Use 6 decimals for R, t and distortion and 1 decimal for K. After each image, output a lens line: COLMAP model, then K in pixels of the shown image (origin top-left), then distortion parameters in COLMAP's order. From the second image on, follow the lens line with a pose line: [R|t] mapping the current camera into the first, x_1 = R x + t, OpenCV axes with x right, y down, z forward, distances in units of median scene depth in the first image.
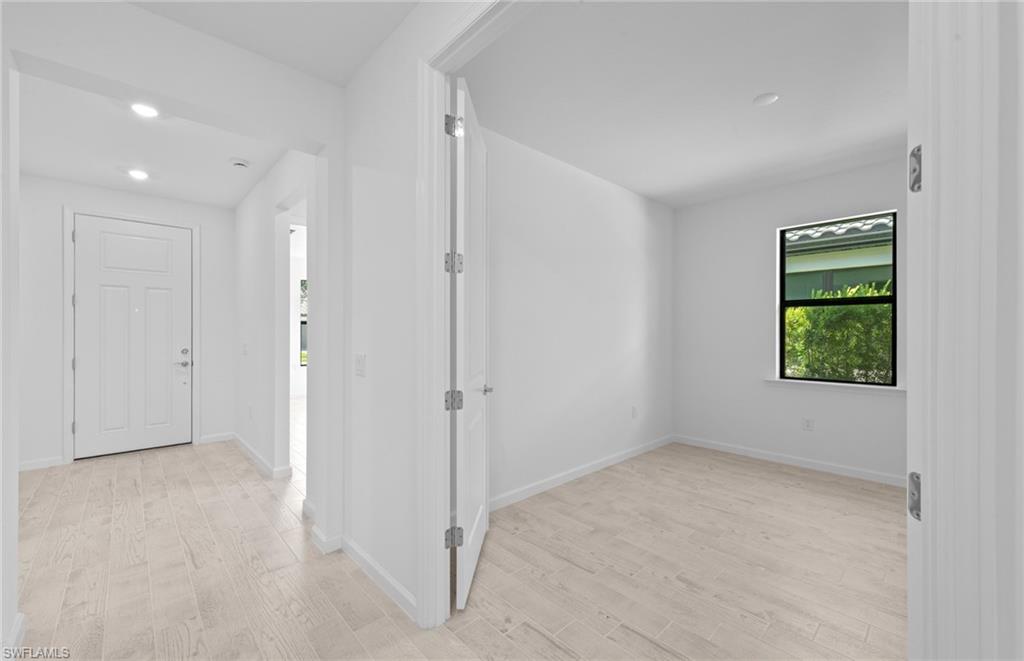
lens RADIAL K [[408.0, 0, 516.8], [0, 408.0, 330.9], [0, 0, 1]] dist [0.000650, -0.000099]
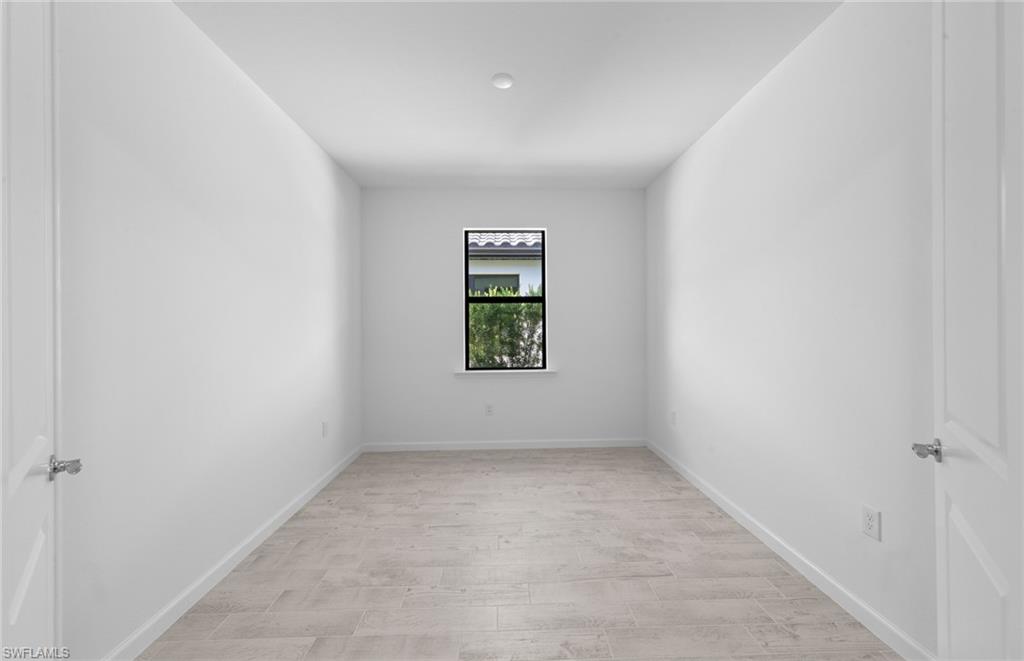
lens RADIAL K [[393.3, 0, 512.0], [0, 393.3, 324.7], [0, 0, 1]] dist [0.000580, -0.000120]
pose [[0.663424, -0.002334, 0.748240, -0.046084], [0.005699, 0.999982, -0.001933, 0.001563], [-0.748222, 0.005547, 0.663425, 0.268751]]
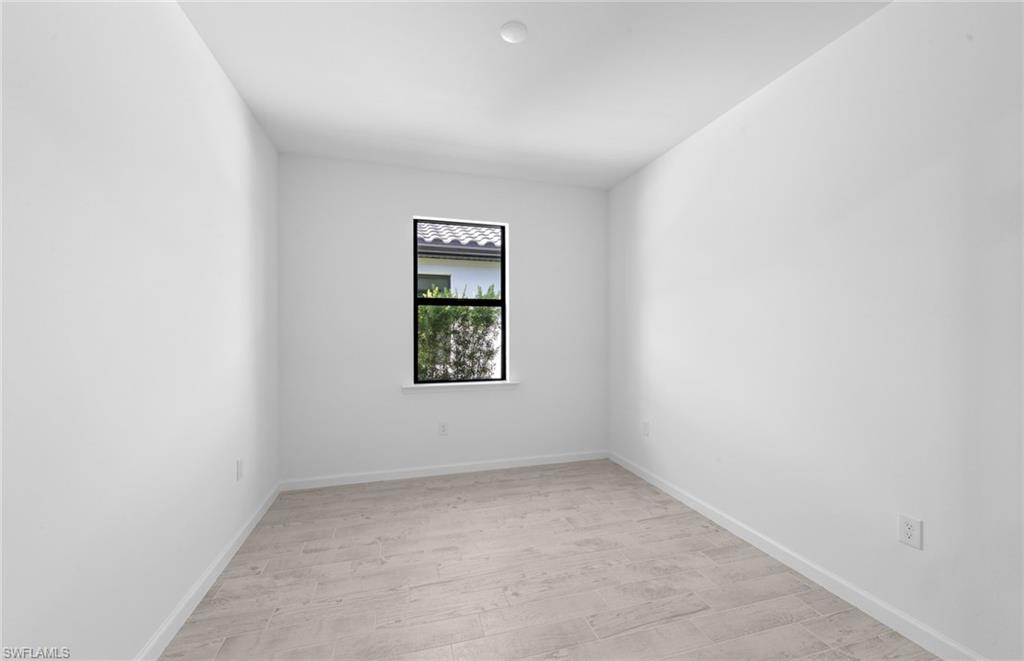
lens RADIAL K [[404.9, 0, 517.2], [0, 404.9, 334.2], [0, 0, 1]] dist [0.002198, -0.000037]
pose [[0.453065, -0.005324, 0.891462, -0.055704], [-0.002356, 0.999972, 0.007169, 0.000527], [-0.891475, -0.005348, 0.453039, 0.457361]]
